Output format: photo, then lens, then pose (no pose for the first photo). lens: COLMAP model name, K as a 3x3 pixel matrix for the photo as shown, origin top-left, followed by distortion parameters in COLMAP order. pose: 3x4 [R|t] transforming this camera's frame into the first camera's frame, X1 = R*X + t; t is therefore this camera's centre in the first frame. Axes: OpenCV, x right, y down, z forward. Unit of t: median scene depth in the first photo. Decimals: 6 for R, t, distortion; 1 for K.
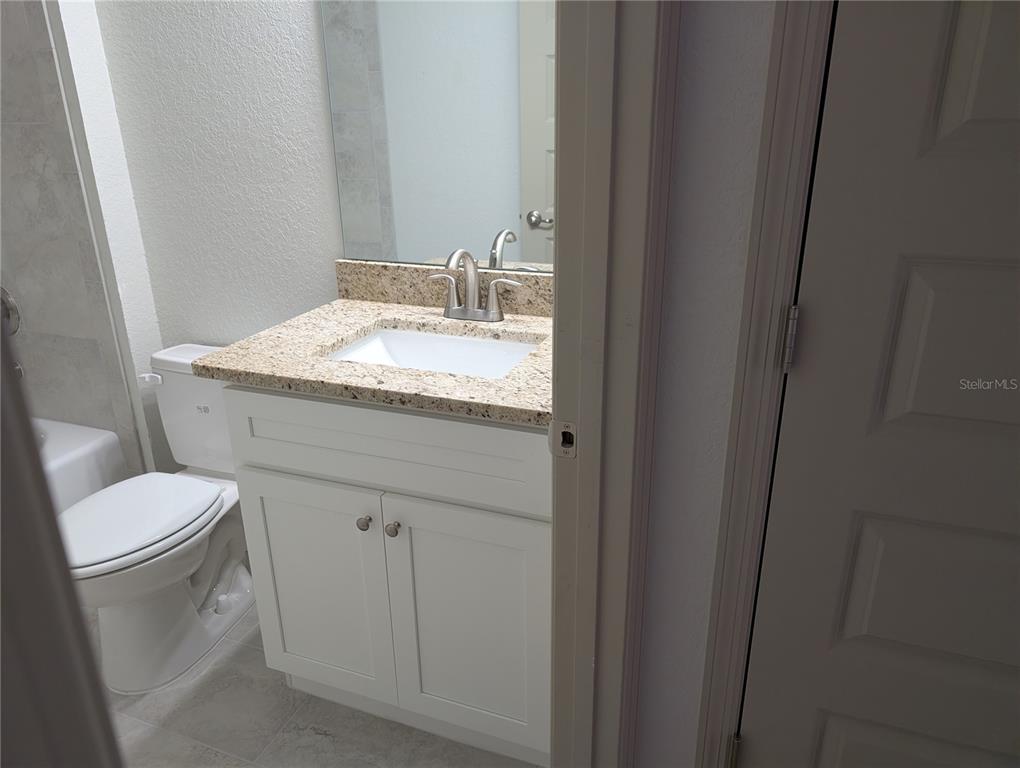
lens RADIAL K [[730.8, 0, 504.7], [0, 730.8, 363.1], [0, 0, 1]] dist [0.034357, -0.033165]
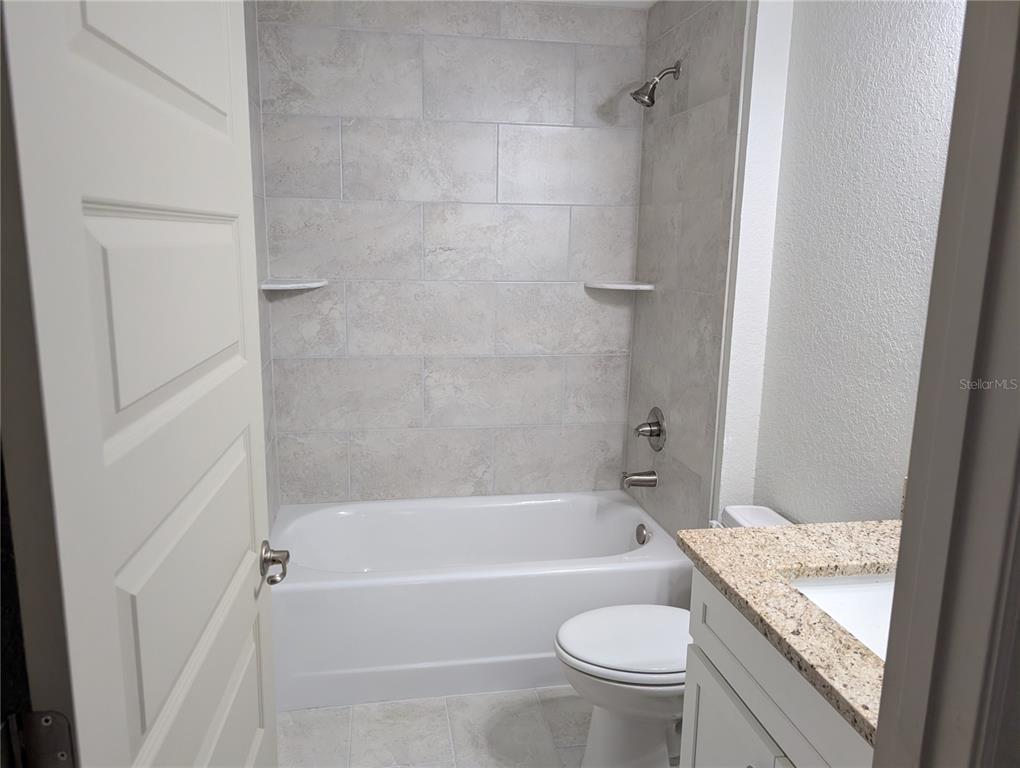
lens RADIAL K [[730.8, 0, 508.4], [0, 730.8, 374.9], [0, 0, 1]] dist [0.034357, -0.033165]
pose [[0.540434, 0.190126, -0.819624, 0.218221], [-0.319508, 0.947540, 0.009125, -0.115990], [0.778361, 0.256944, 0.572830, 0.098427]]
